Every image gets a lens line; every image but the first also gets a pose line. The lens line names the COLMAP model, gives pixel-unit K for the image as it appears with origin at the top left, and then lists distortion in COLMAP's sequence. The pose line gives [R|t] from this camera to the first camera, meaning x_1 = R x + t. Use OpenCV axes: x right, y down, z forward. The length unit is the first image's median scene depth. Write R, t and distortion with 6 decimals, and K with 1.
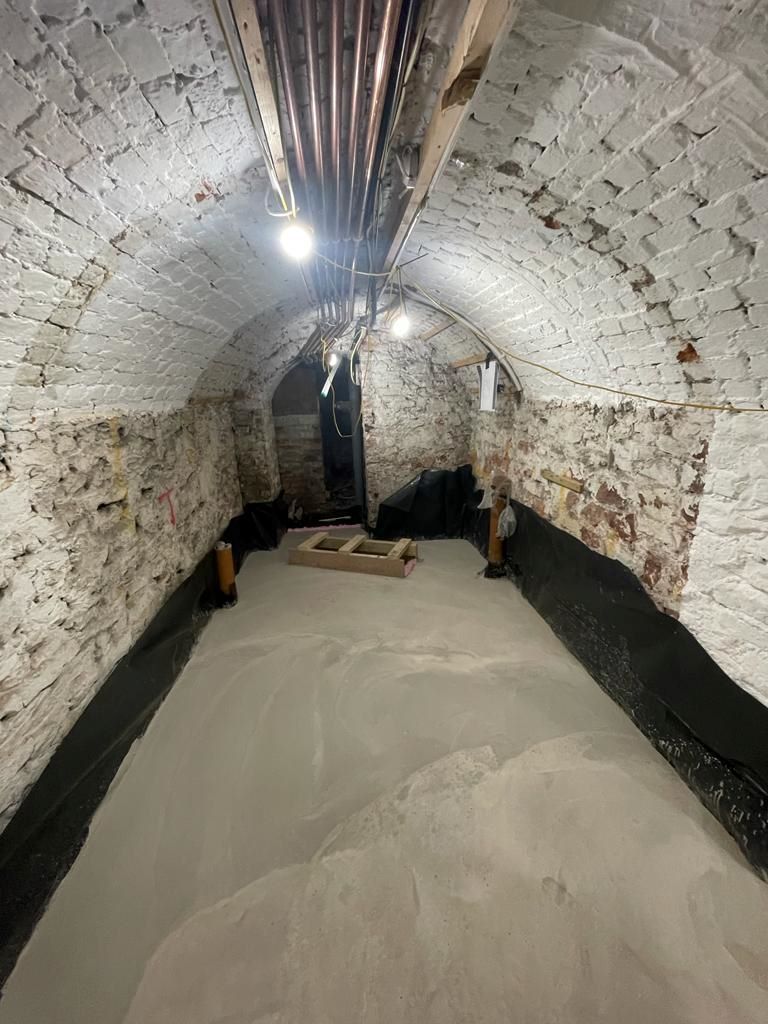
lens RADIAL K [[412.5, 0, 386.0], [0, 412.5, 515.3], [0, 0, 1]] dist [0.000361, -0.003375]
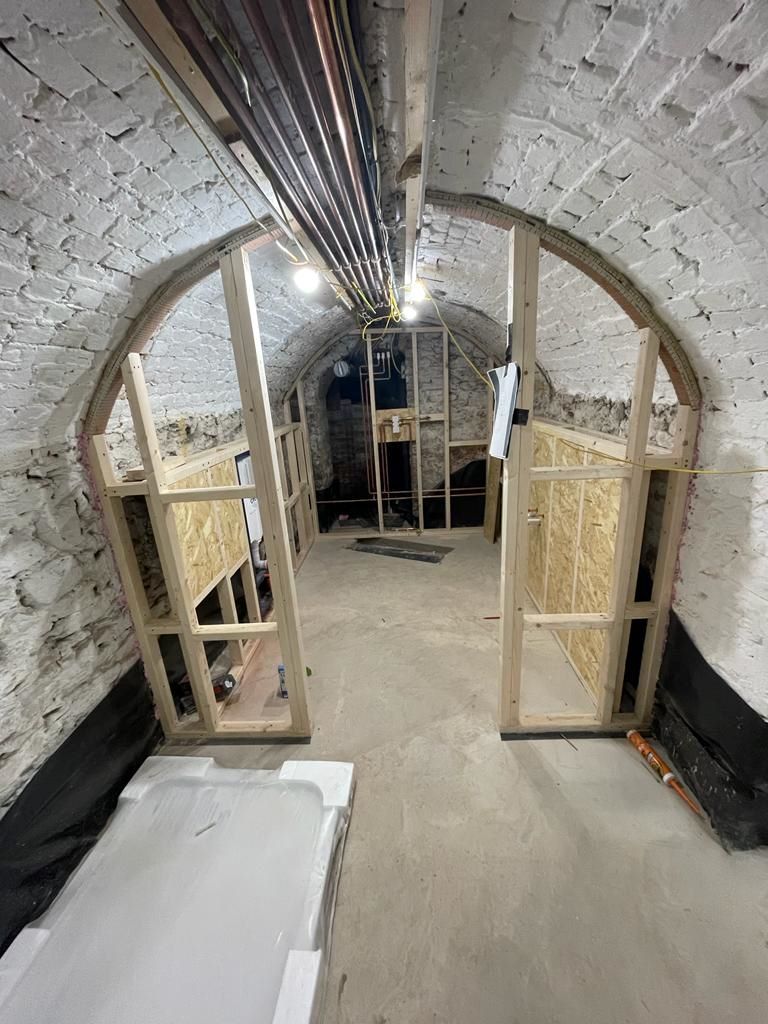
lens RADIAL K [[412.5, 0, 386.0], [0, 412.5, 515.3], [0, 0, 1]] dist [0.000361, -0.003375]
pose [[0.987302, 0.024261, -0.156990, 0.183417], [-0.020381, 0.999447, 0.026281, 0.006600], [0.157541, -0.022748, 0.987250, -0.166580]]
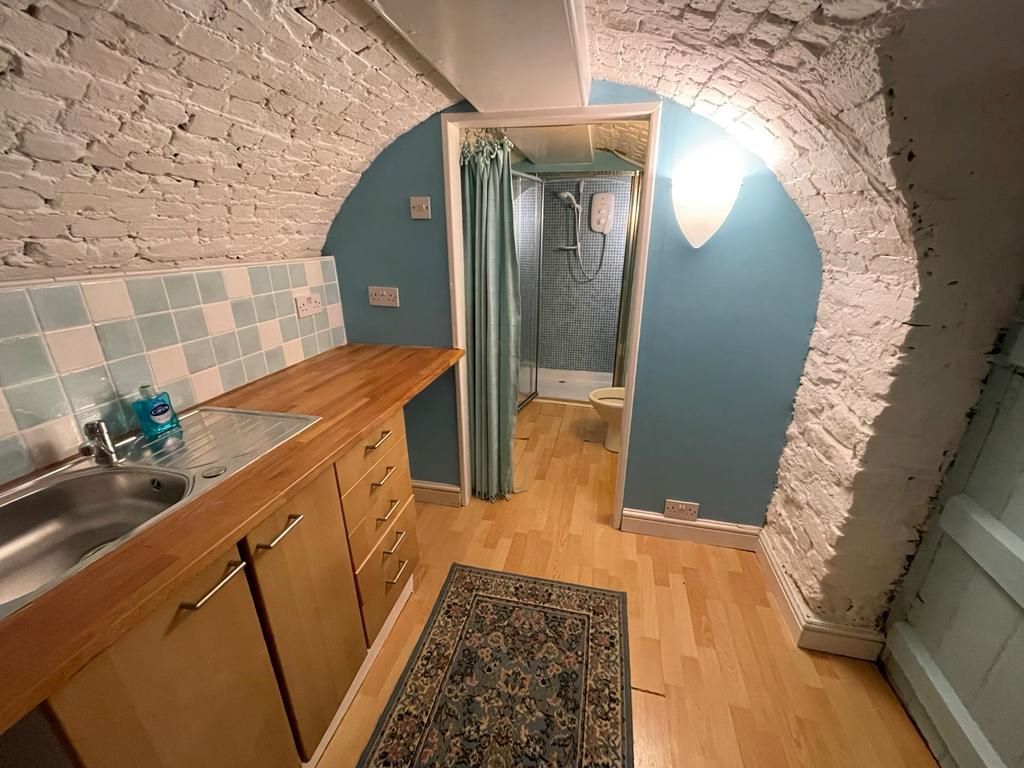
lens RADIAL K [[412.5, 0, 514.6], [0, 412.5, 382.8], [0, 0, 1]] dist [0.000361, -0.003375]
pose [[0.952202, 0.137065, -0.272990, 0.326691], [-0.120154, 0.989701, 0.077813, 0.056590], [0.280844, -0.041293, 0.958865, -0.381425]]
